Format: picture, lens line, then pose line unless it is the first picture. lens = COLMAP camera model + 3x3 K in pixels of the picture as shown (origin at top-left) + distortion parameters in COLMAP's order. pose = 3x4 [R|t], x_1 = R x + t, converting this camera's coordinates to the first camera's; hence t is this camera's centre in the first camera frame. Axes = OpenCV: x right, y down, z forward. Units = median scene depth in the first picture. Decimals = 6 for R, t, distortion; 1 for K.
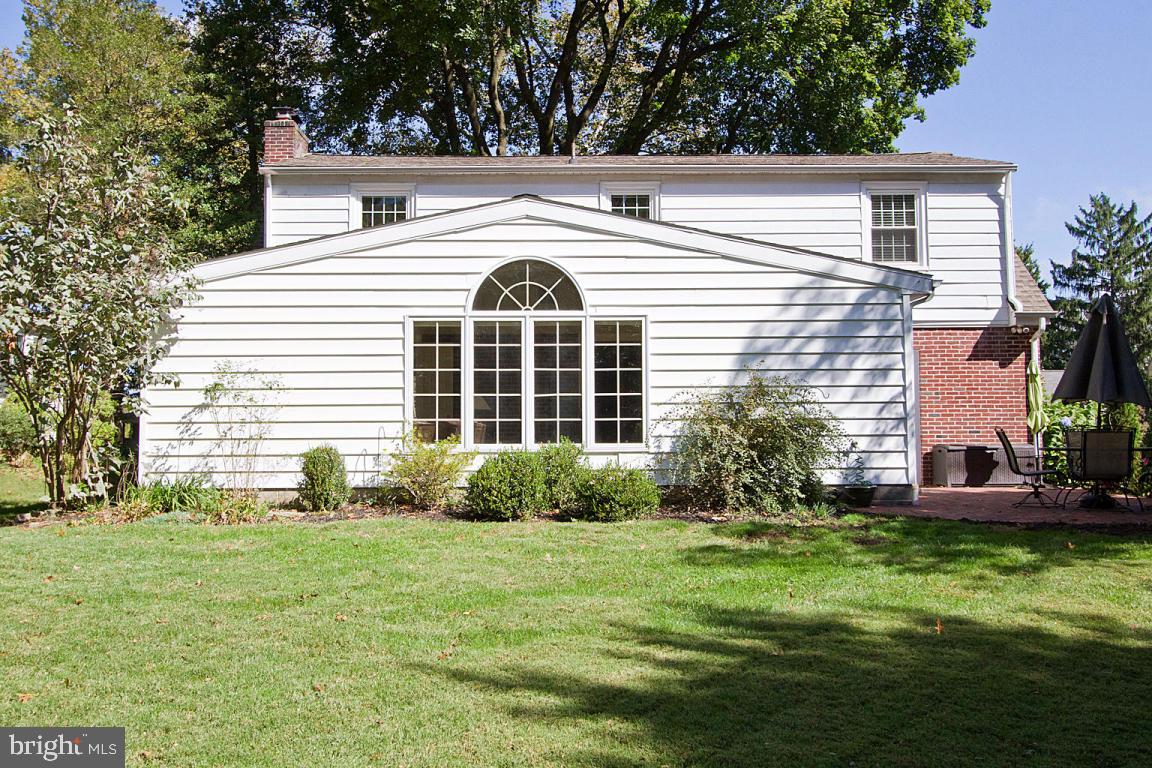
lens RADIAL K [[1124.7, 0, 576.0], [0, 1124.7, 384.0], [0, 0, 1]] dist [-0.006716, 0.000385]
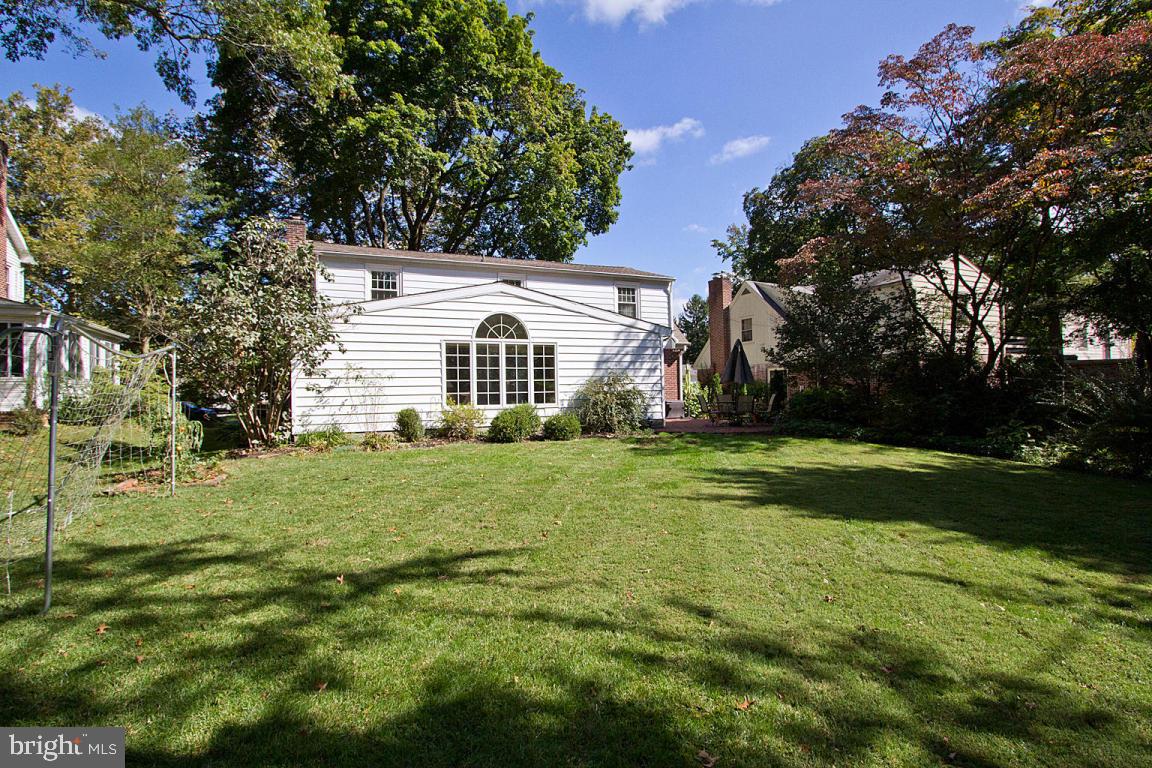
lens RADIAL K [[611.8, 0, 576.0], [0, 611.8, 384.0], [0, 0, 1]] dist [-0.013358, 0.000004]
pose [[0.904726, -0.005709, 0.425956, -0.392499], [-0.005139, 0.999691, 0.024313, -0.011454], [-0.425963, -0.024186, 0.904417, -0.053083]]
